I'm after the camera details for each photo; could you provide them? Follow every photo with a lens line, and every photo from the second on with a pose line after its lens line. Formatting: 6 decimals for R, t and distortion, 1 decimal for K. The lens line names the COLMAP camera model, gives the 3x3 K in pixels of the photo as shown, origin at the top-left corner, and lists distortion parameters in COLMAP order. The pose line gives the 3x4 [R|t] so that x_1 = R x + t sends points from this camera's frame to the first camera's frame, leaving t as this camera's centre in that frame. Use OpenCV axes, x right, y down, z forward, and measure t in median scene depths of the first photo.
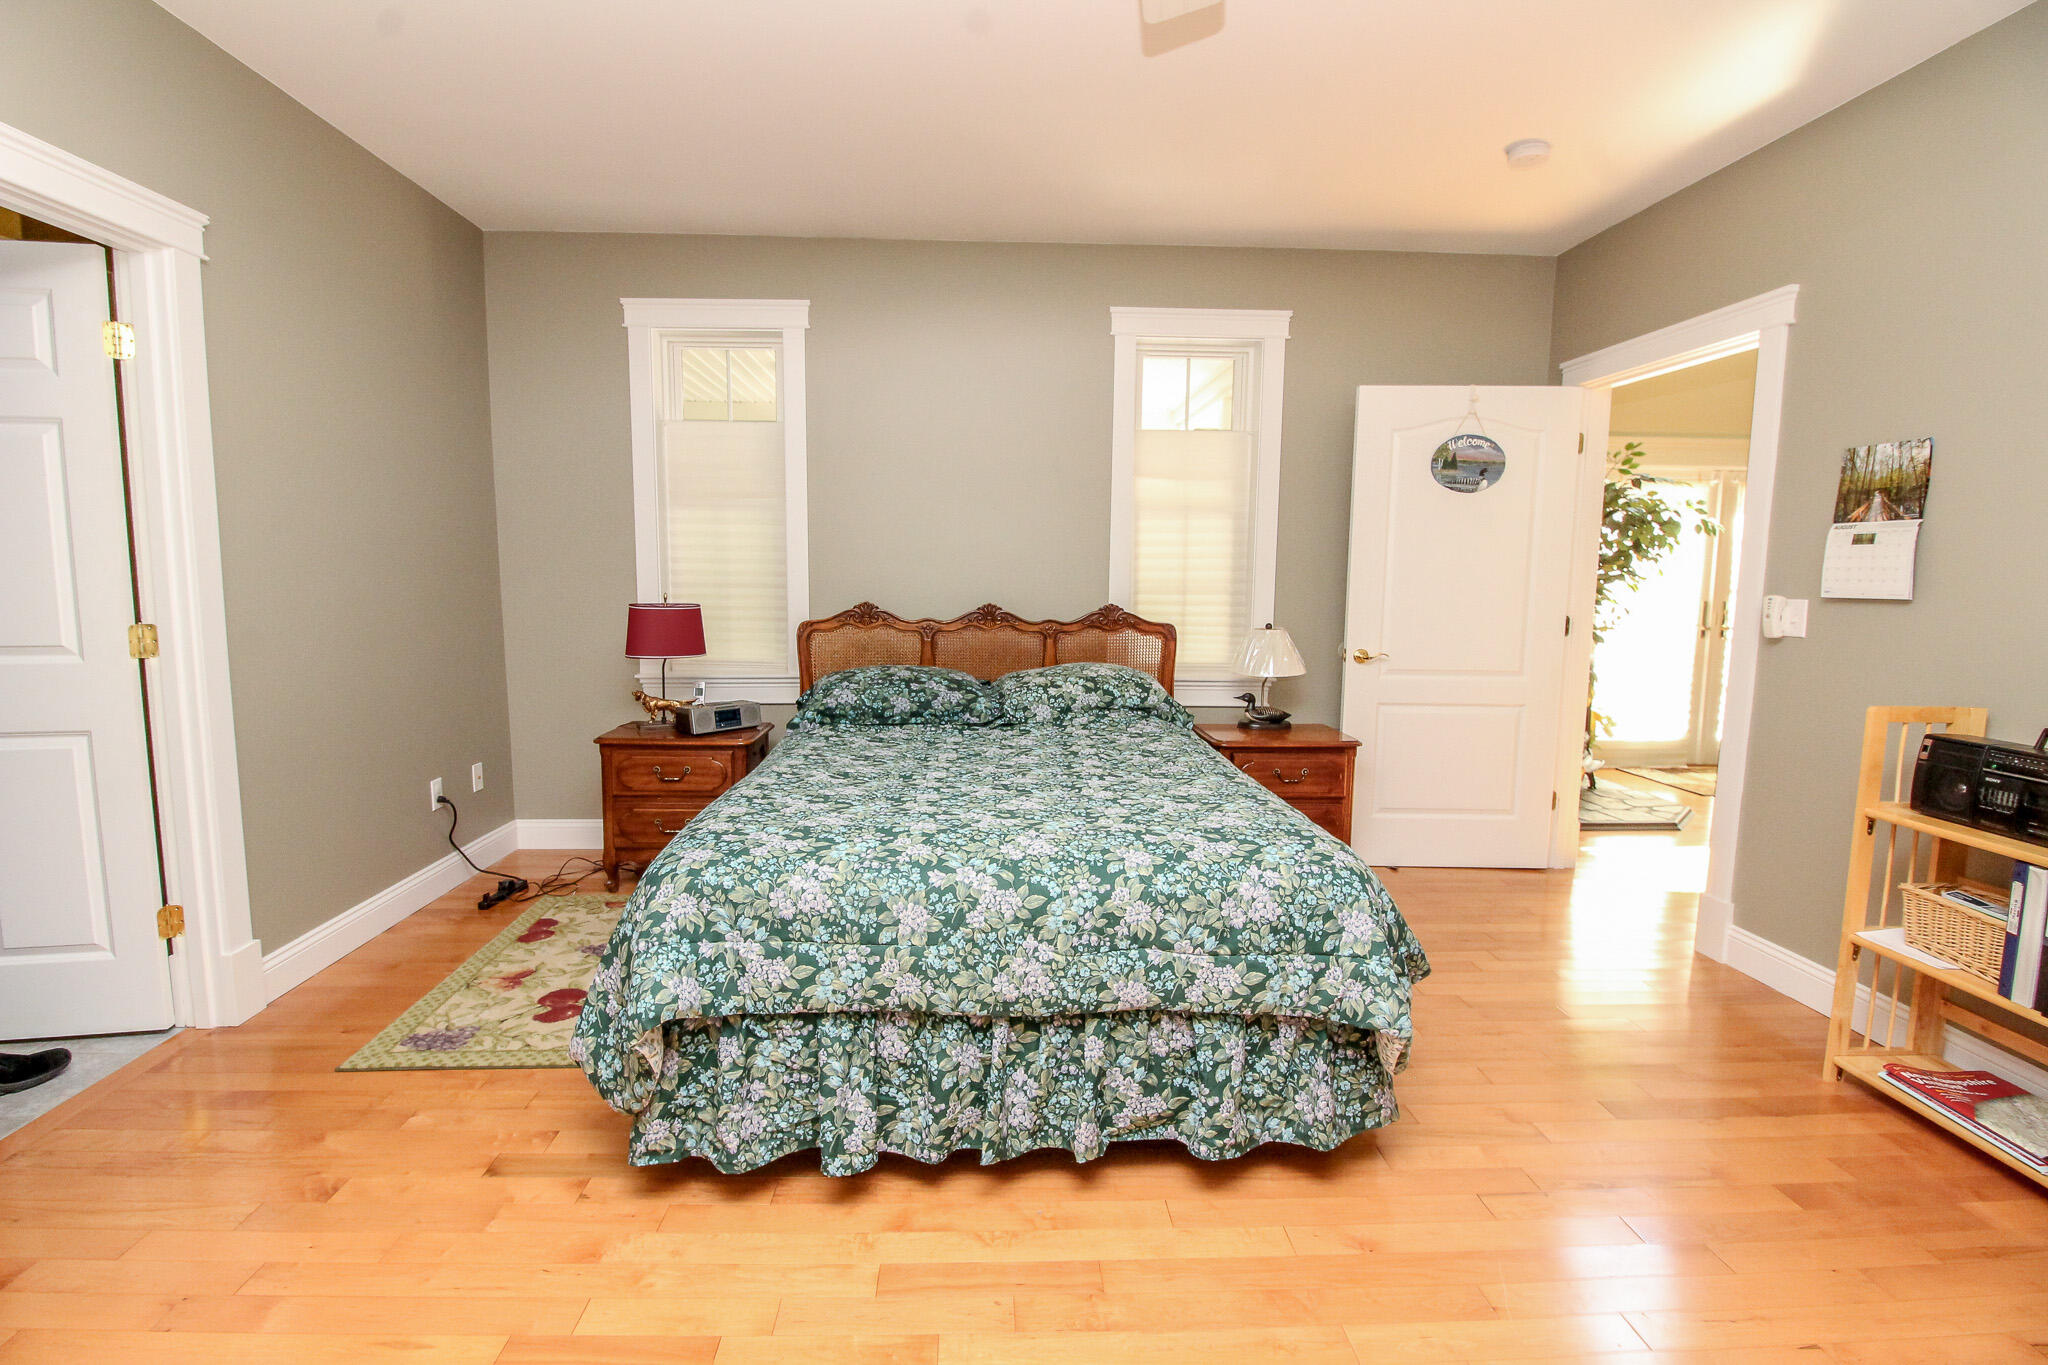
lens RADIAL K [[947.6, 0, 1021.5], [0, 947.6, 681.3], [0, 0, 1]] dist [-0.013165, -0.003890]
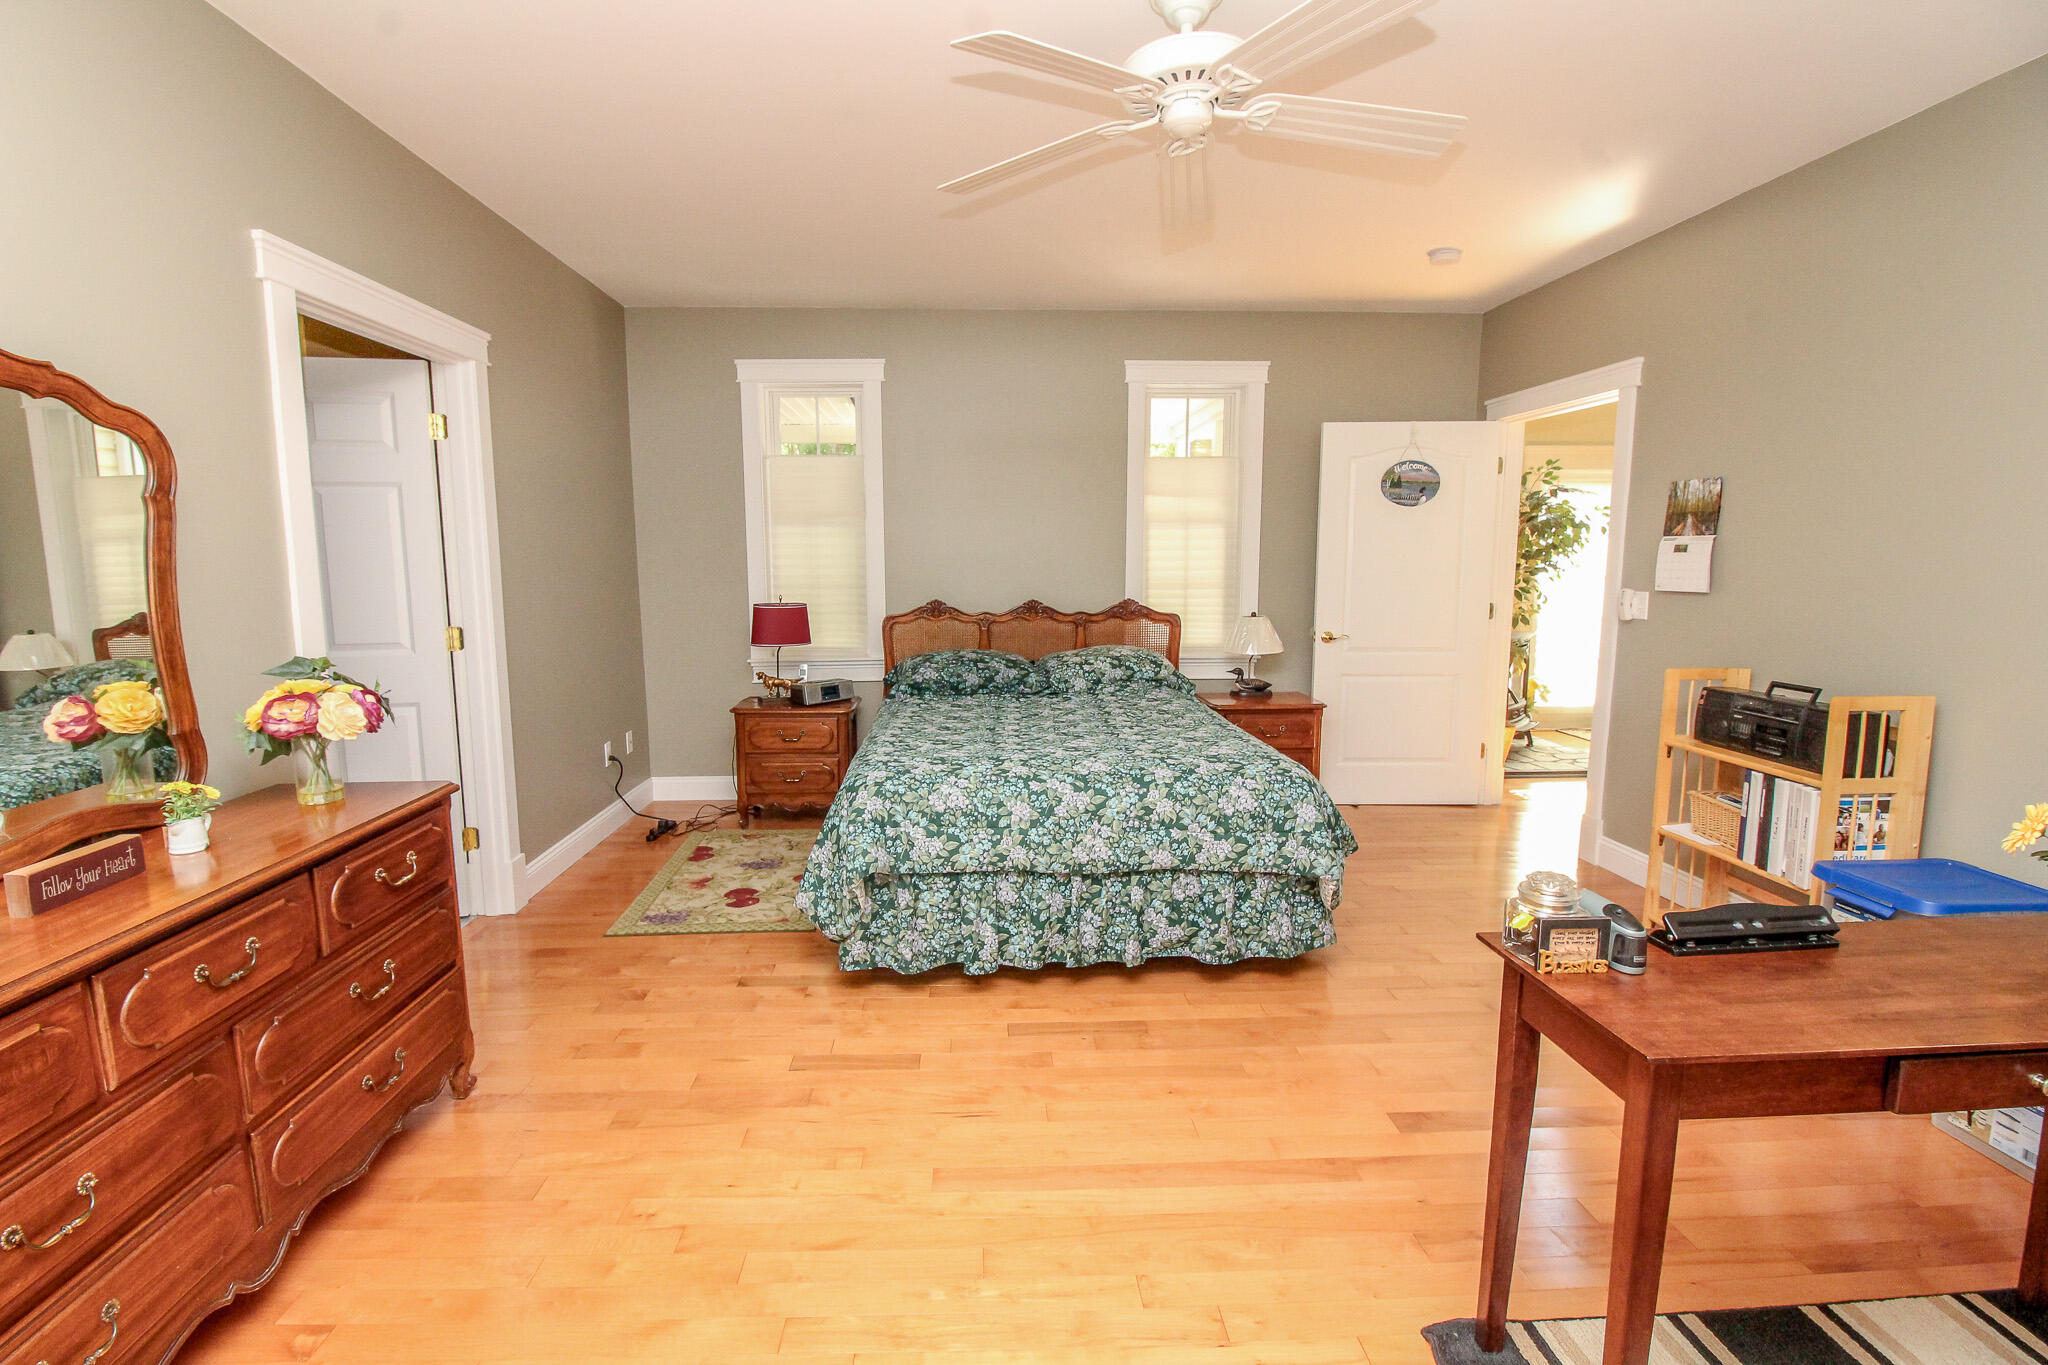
lens RADIAL K [[947.6, 0, 1018.5], [0, 947.6, 685.0], [0, 0, 1]] dist [-0.013165, -0.003890]
pose [[0.999912, -0.013137, 0.002002, -0.076519], [0.013091, 0.999689, 0.021243, 0.006528], [-0.002280, -0.021215, 0.999772, -0.357786]]
